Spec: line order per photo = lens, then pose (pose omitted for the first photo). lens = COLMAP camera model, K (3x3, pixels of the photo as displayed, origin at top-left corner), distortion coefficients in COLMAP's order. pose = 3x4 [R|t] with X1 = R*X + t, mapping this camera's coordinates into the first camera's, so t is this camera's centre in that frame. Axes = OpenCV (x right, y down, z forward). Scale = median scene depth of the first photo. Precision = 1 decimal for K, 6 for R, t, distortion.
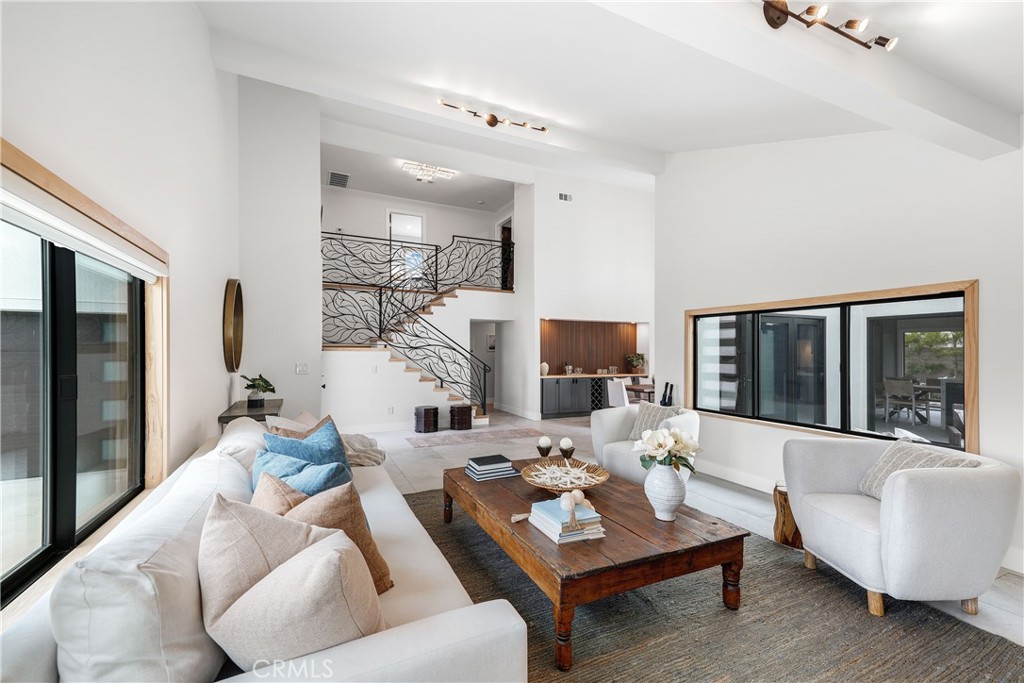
lens RADIAL K [[403.1, 0, 509.3], [0, 403.1, 350.8], [0, 0, 1]] dist [0.027284, 0.000019]
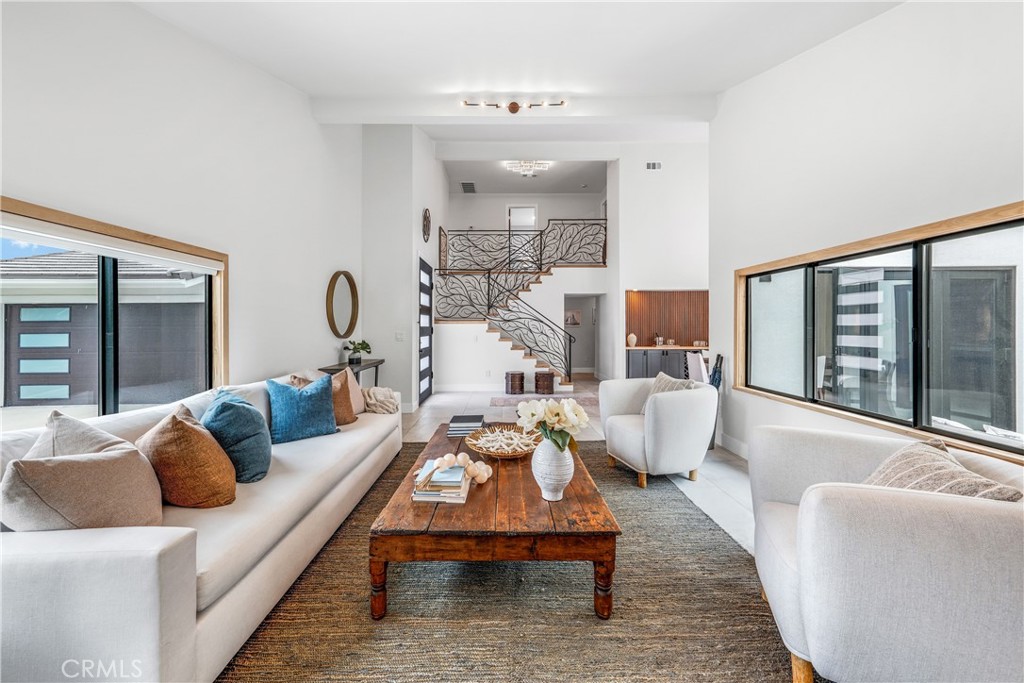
lens RADIAL K [[355.1, 0, 505.8], [0, 355.1, 326.4], [0, 0, 1]] dist [0.004713, 0.000067]
pose [[0.912324, -0.006415, -0.409418, 0.174560], [0.007197, 0.999974, 0.000370, 0.008759], [0.409405, -0.003284, 0.912347, 0.067664]]
